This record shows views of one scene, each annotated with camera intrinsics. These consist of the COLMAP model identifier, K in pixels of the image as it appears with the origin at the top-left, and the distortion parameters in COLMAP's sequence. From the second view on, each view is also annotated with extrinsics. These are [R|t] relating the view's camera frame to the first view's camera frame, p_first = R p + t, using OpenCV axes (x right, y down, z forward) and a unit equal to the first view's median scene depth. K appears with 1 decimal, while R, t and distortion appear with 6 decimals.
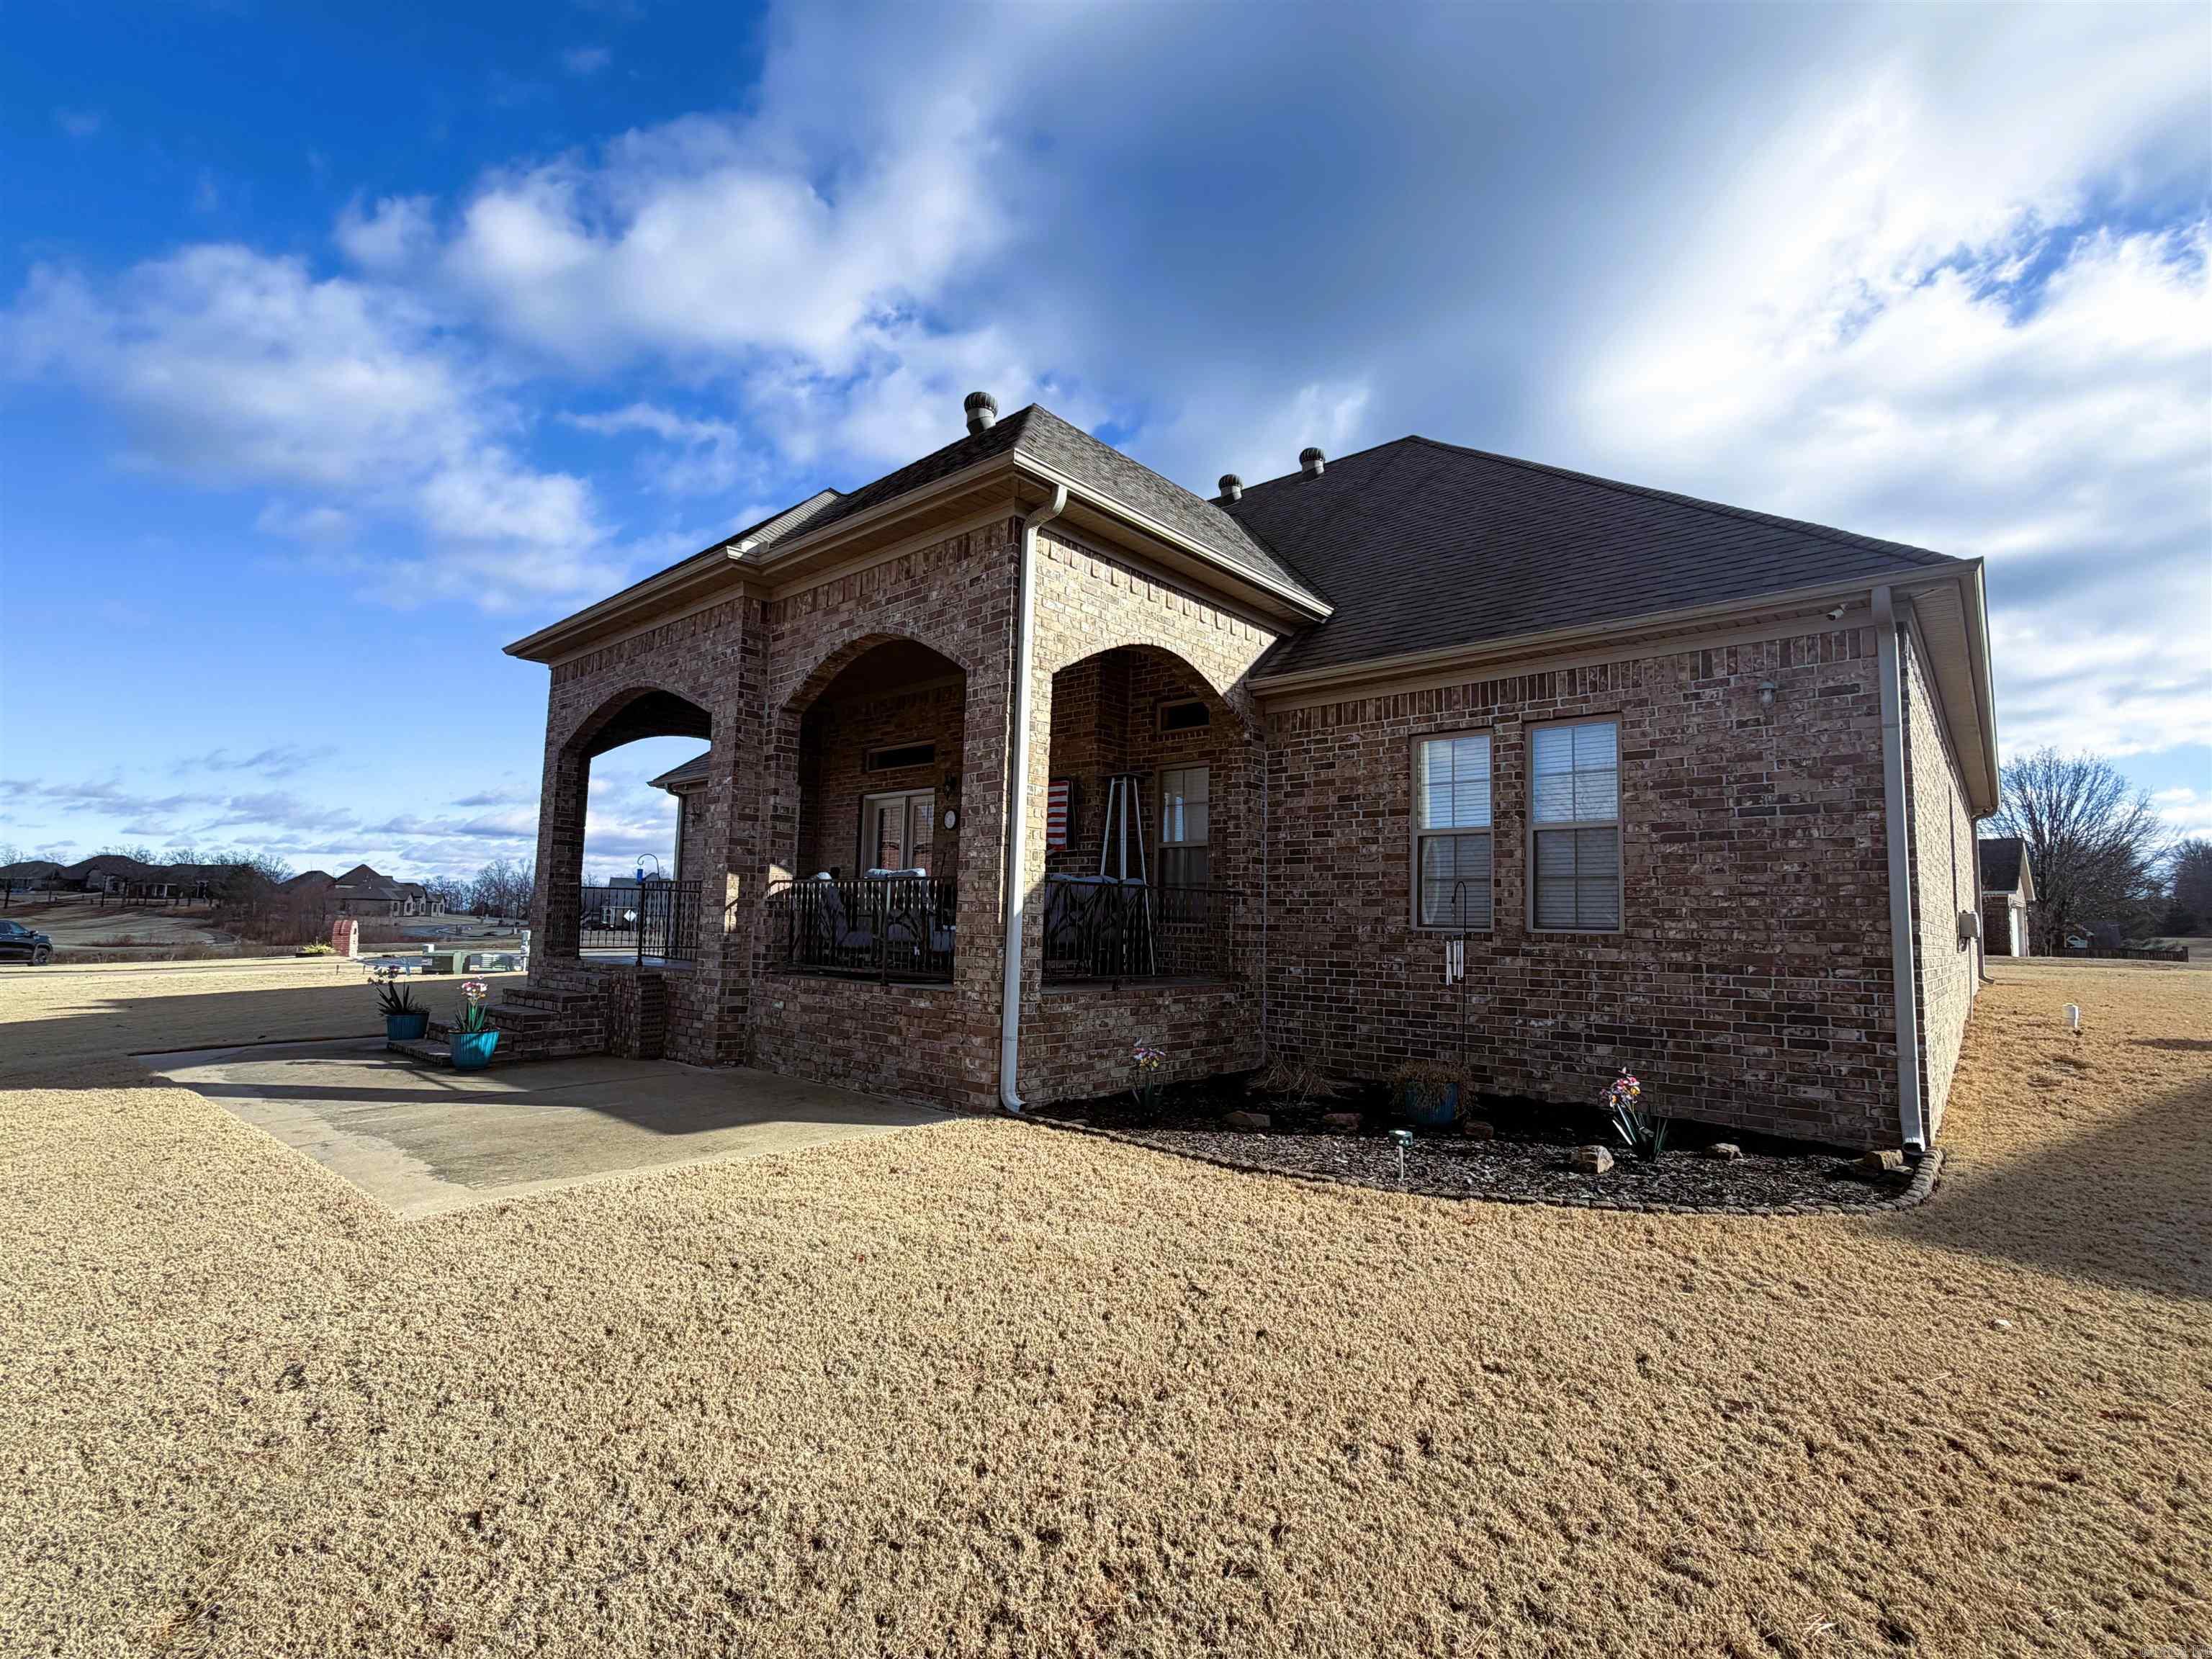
lens RADIAL K [[1035.7, 0, 1110.0], [0, 1035.7, 828.0], [0, 0, 1]] dist [-0.003715, -0.000337]
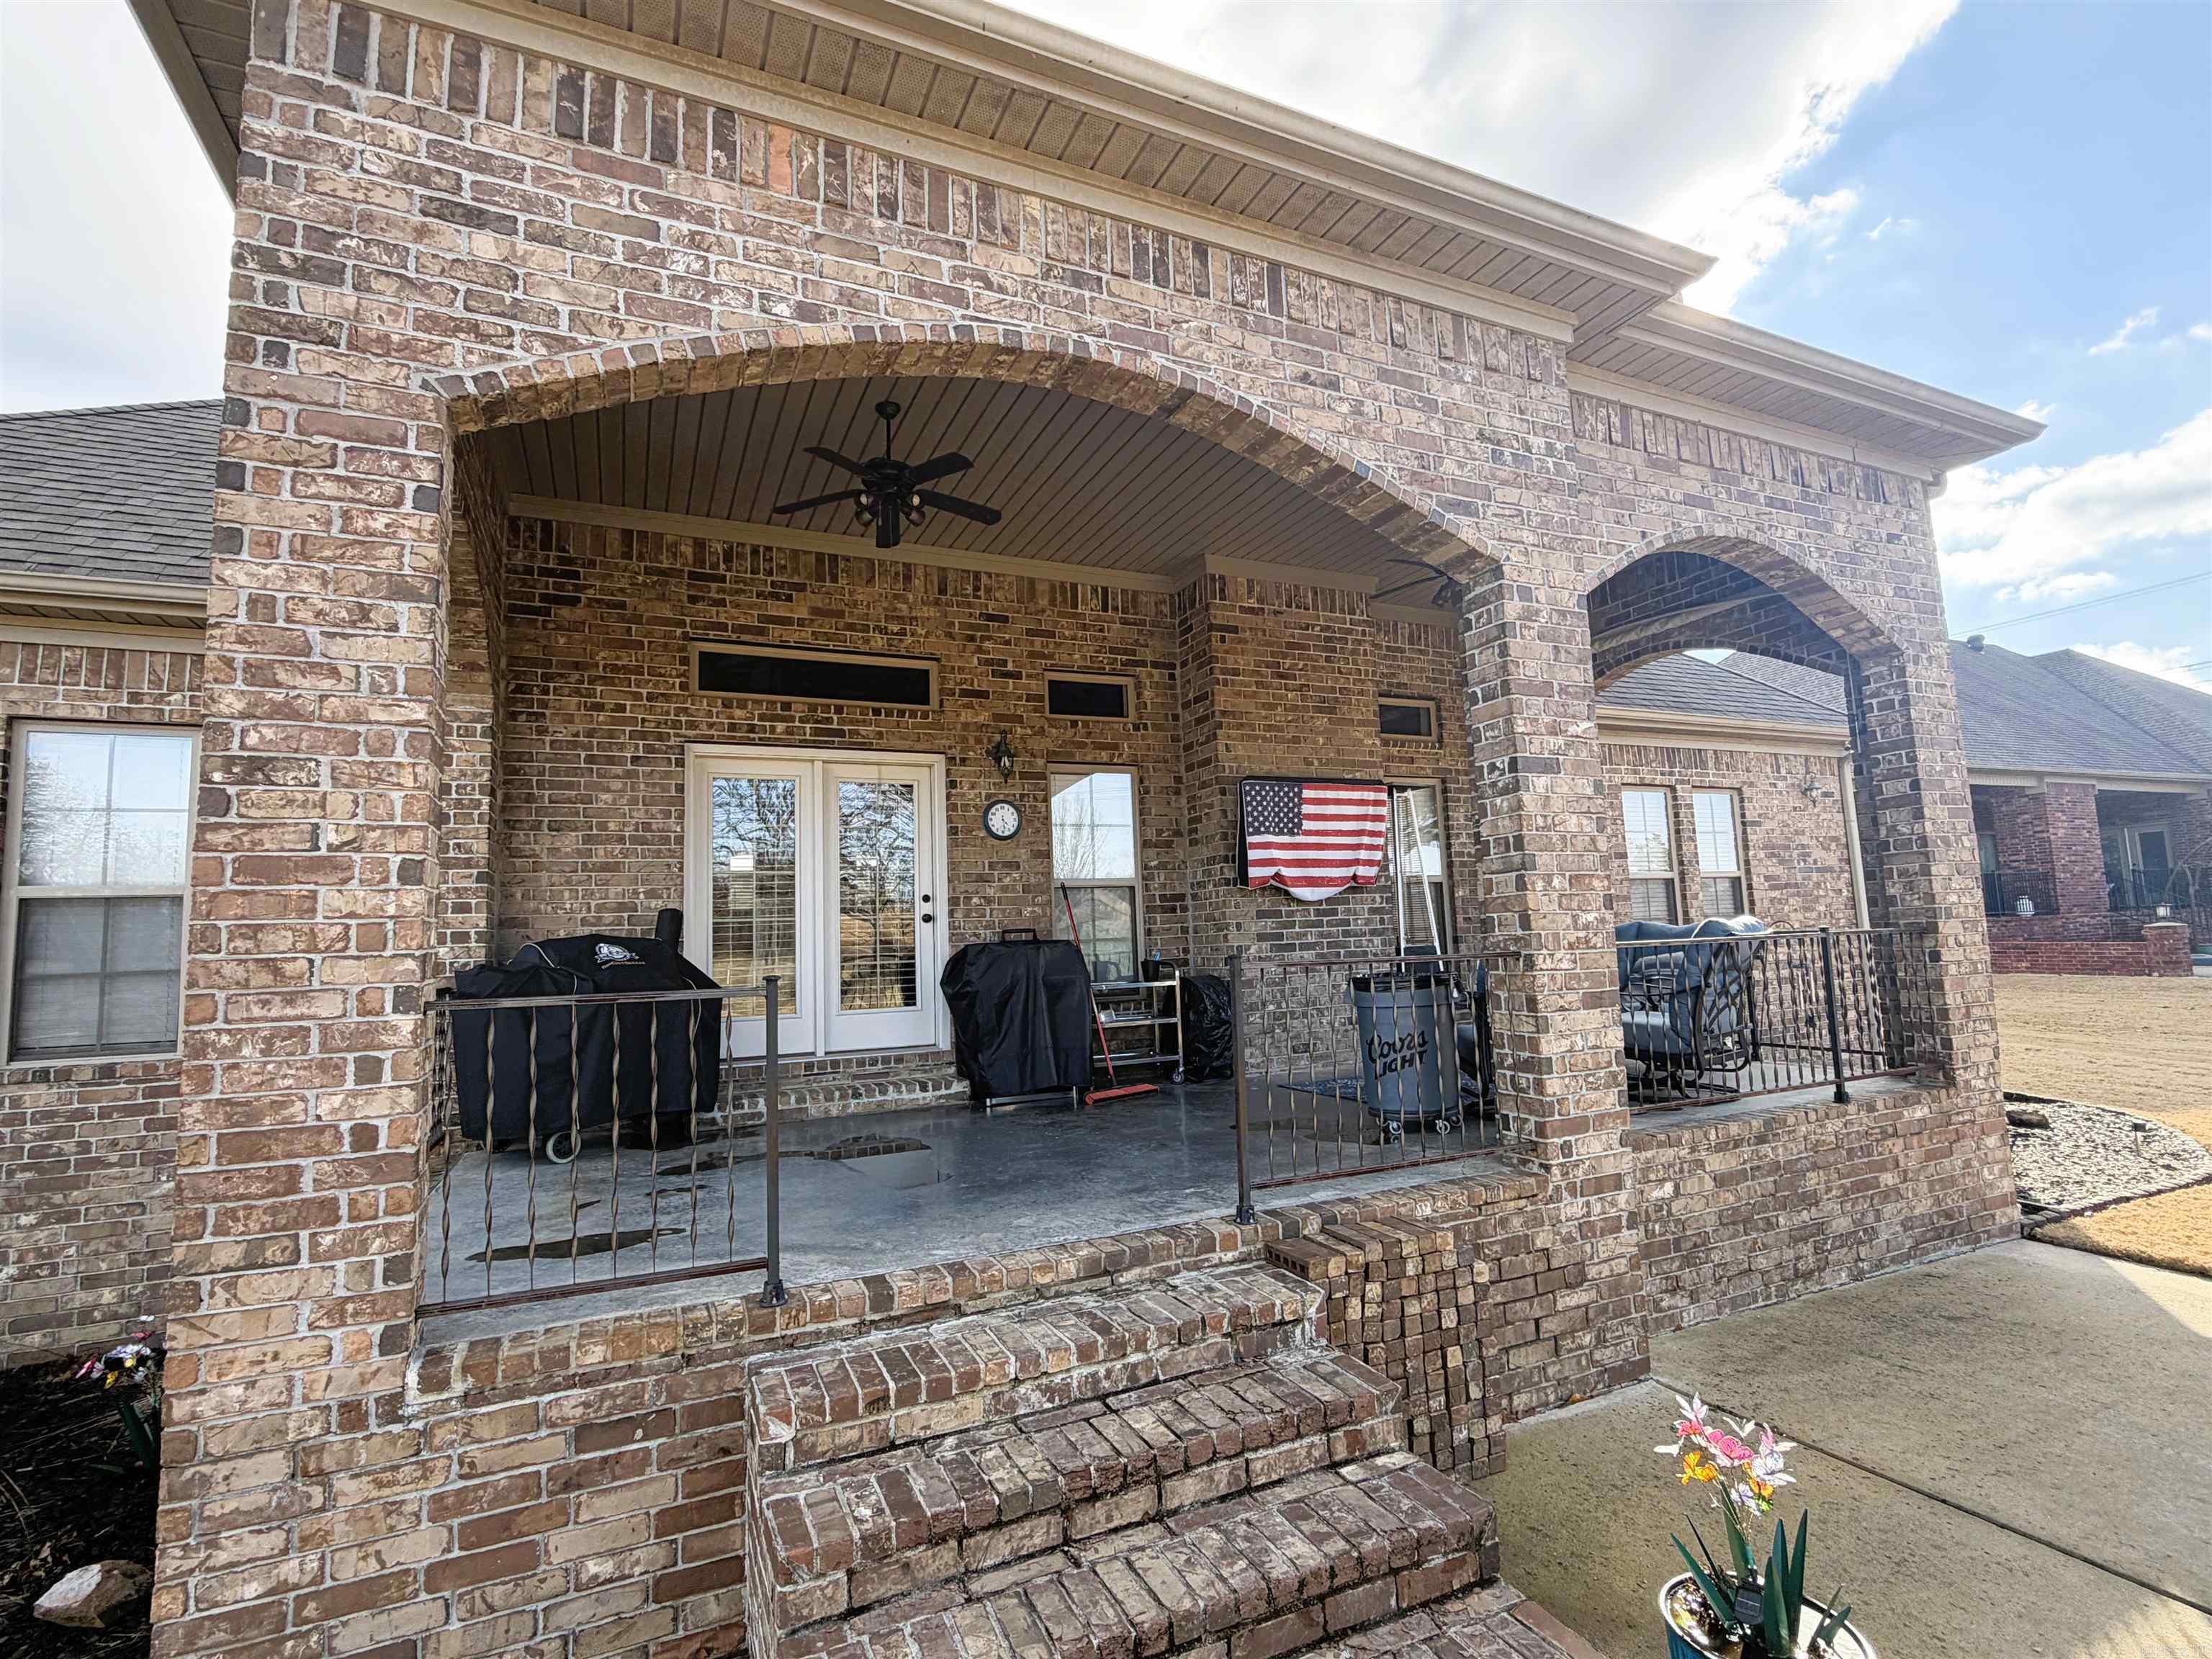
lens RADIAL K [[1035.7, 0, 1103.8], [0, 1035.7, 829.9], [0, 0, 1]] dist [-0.003715, -0.000337]
pose [[0.411404, 0.059836, 0.909487, -0.976787], [-0.040323, 0.998061, -0.047424, 0.032648], [-0.910561, -0.017163, 0.413019, 1.130877]]
